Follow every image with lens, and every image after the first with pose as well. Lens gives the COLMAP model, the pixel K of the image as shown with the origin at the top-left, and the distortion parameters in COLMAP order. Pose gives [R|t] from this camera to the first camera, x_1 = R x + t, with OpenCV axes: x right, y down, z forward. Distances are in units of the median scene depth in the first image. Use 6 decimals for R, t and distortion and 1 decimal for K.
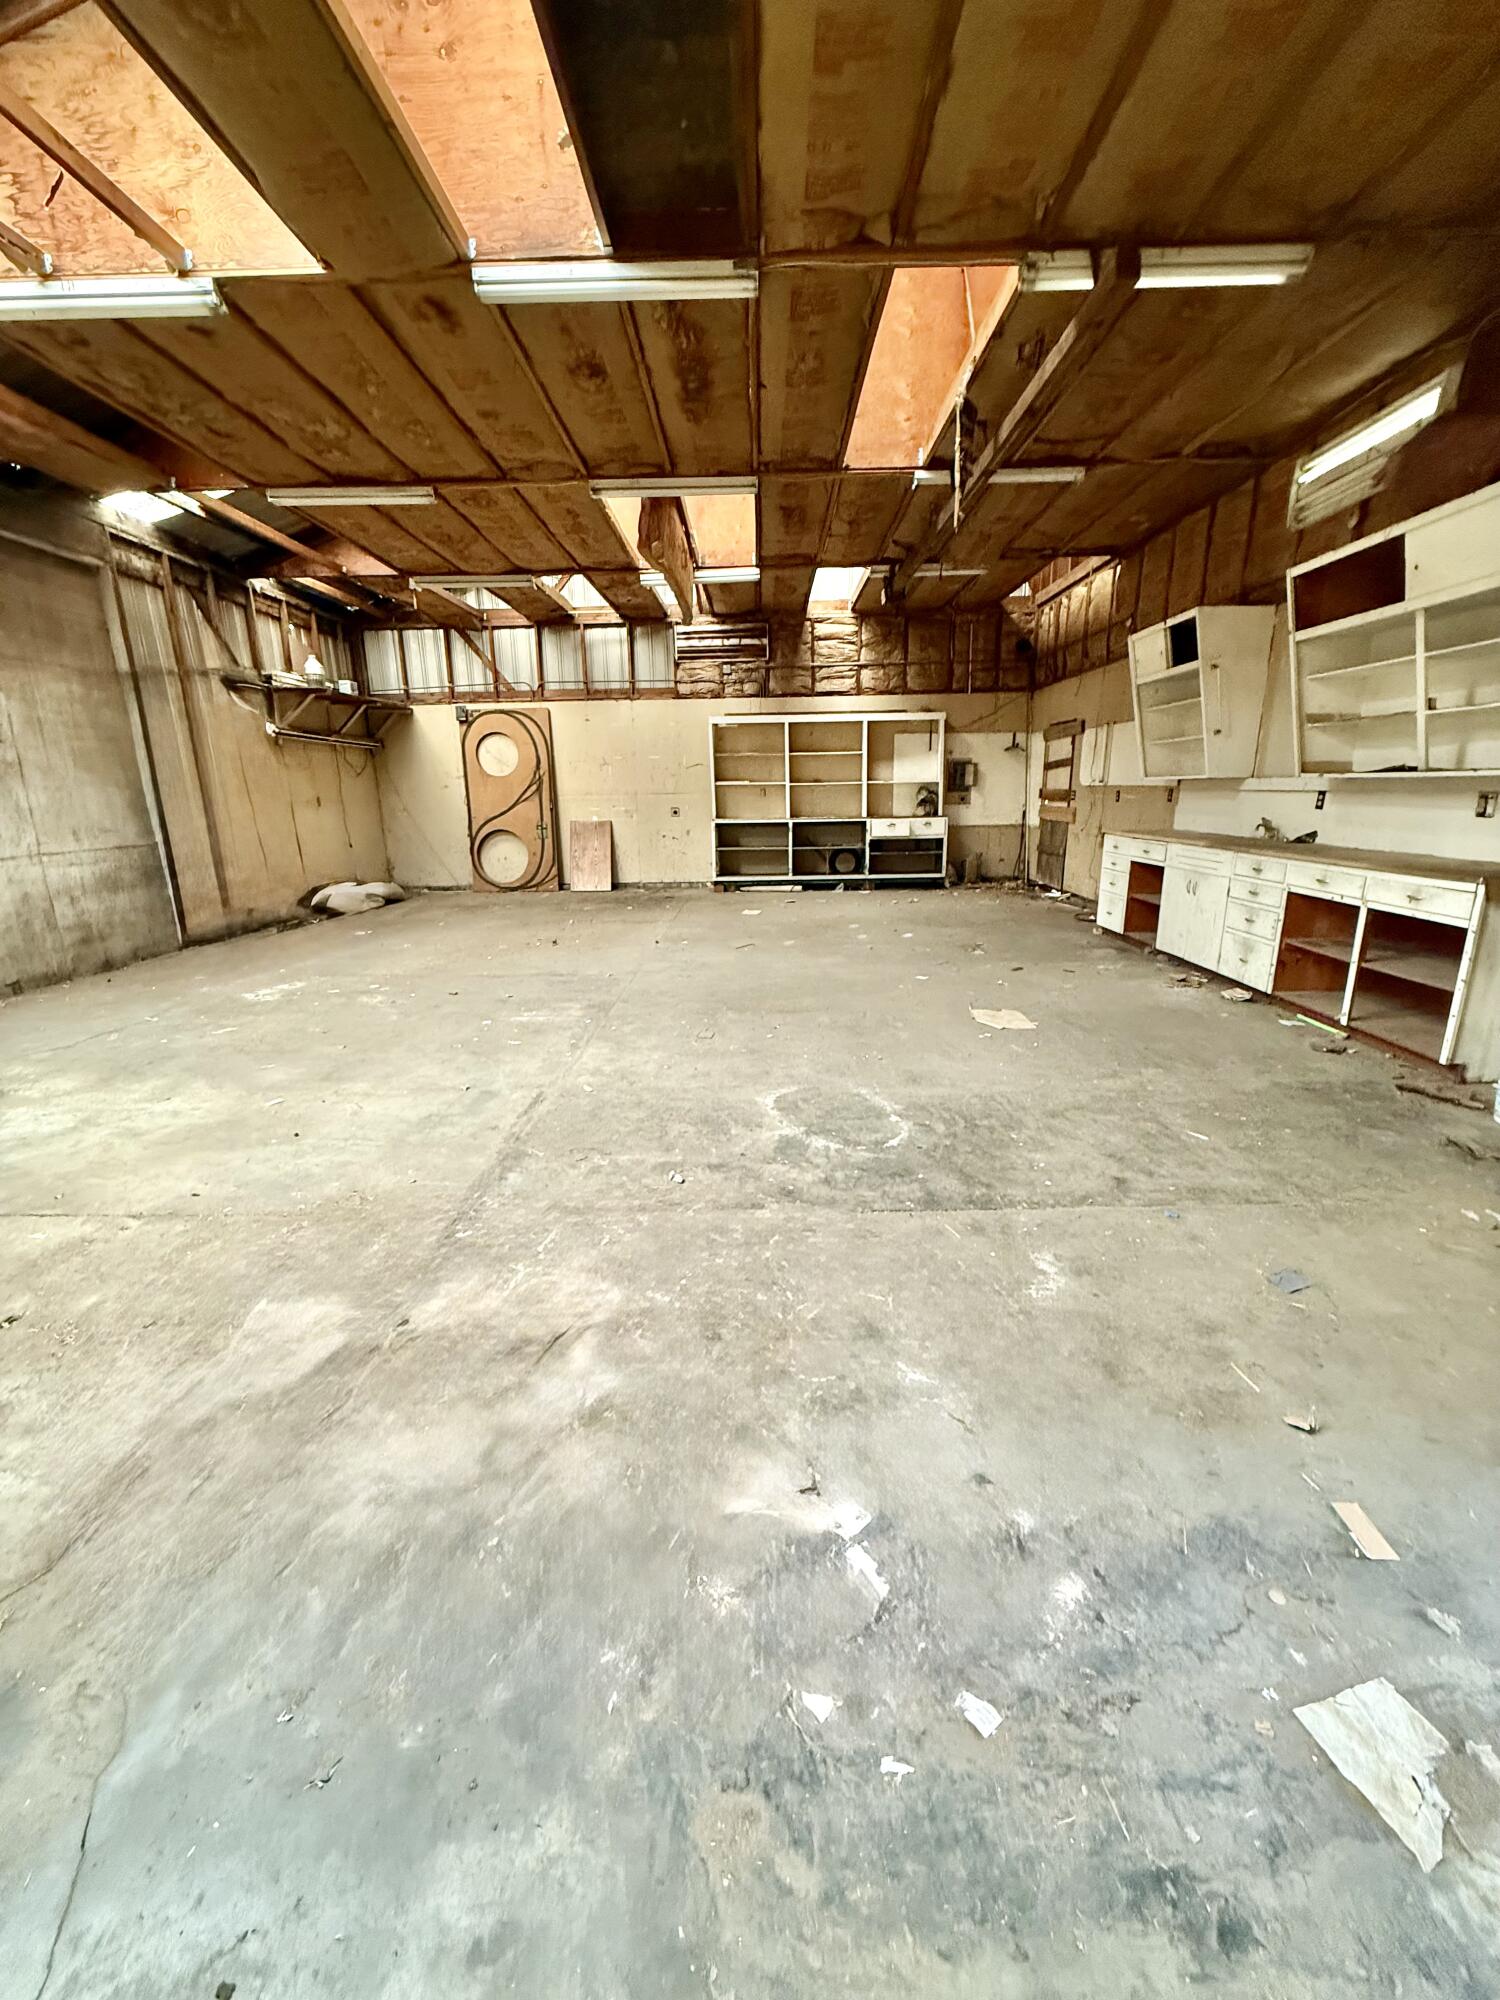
lens RADIAL K [[811.4, 0, 750.0], [0, 811.4, 1000.0], [0, 0, 1]] dist [-0.002510, -0.000179]
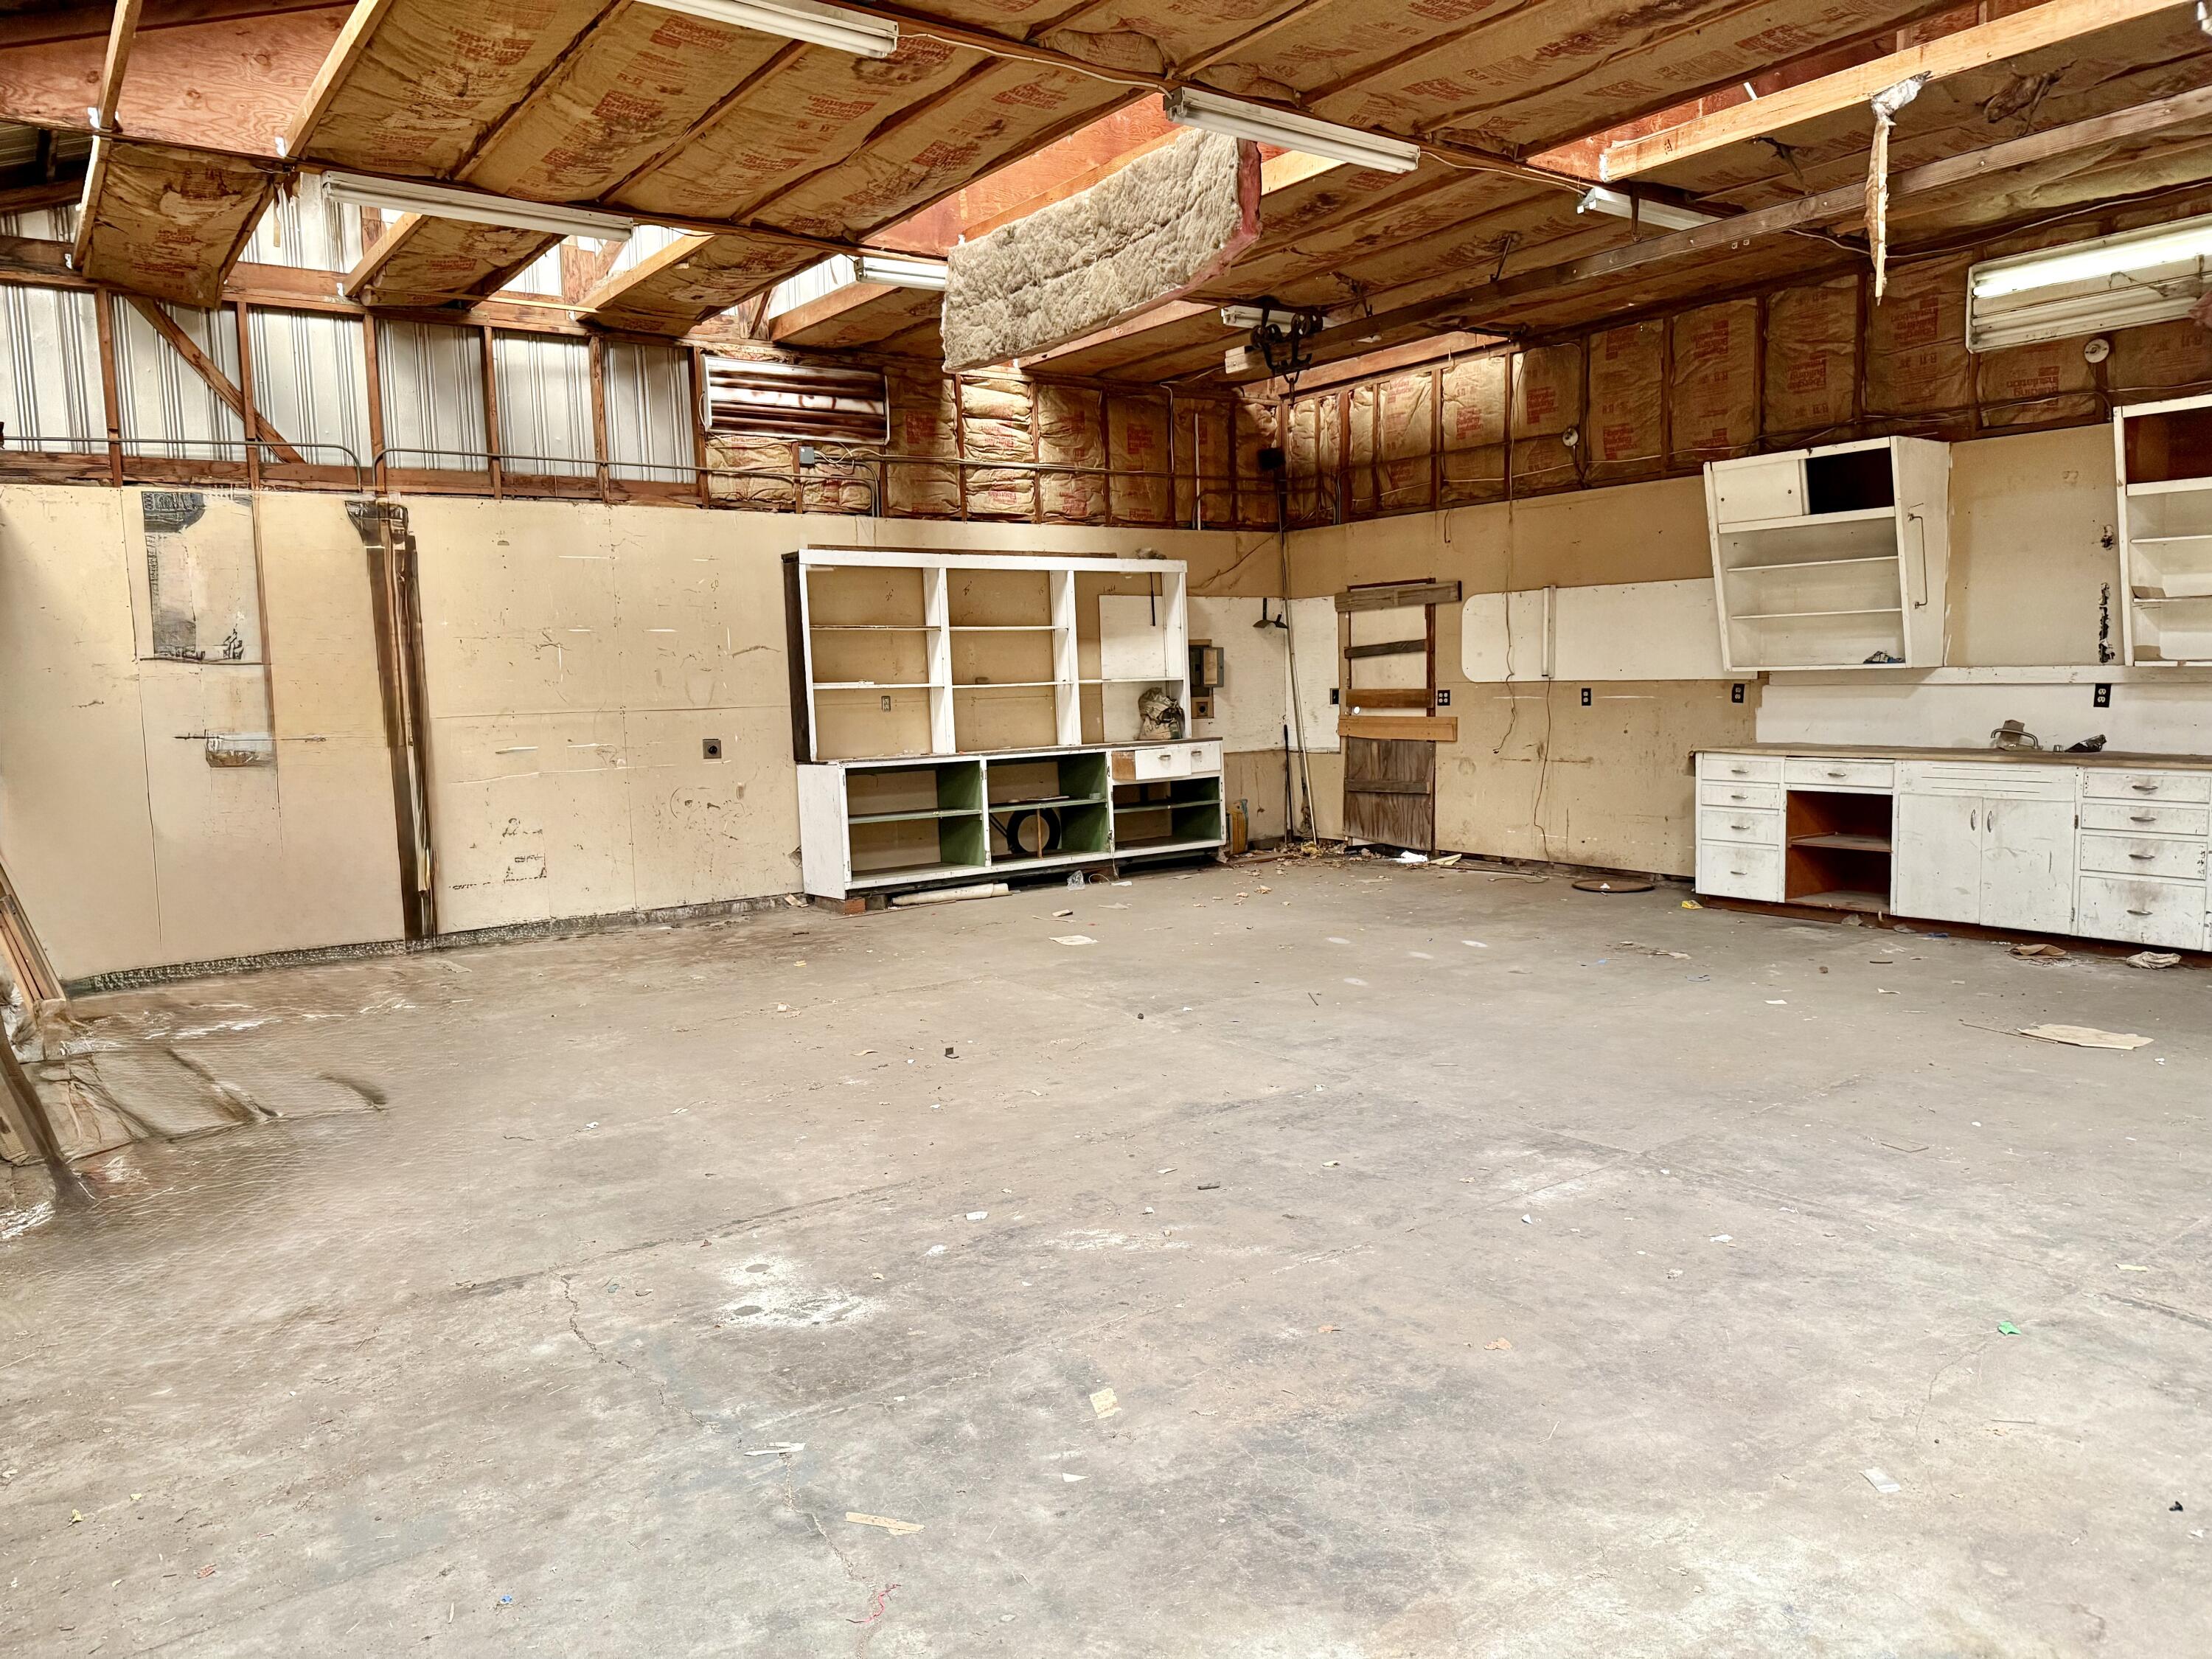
lens RADIAL K [[1552.3, 0, 1145.1], [0, 1552.3, 837.9], [0, 0, 1]] dist [0.126673, -0.196984]
pose [[0.794065, -0.070688, 0.603708, -0.451913], [0.165887, 0.980713, -0.103363, -0.055275], [-0.584758, 0.182224, 0.790476, 0.186804]]
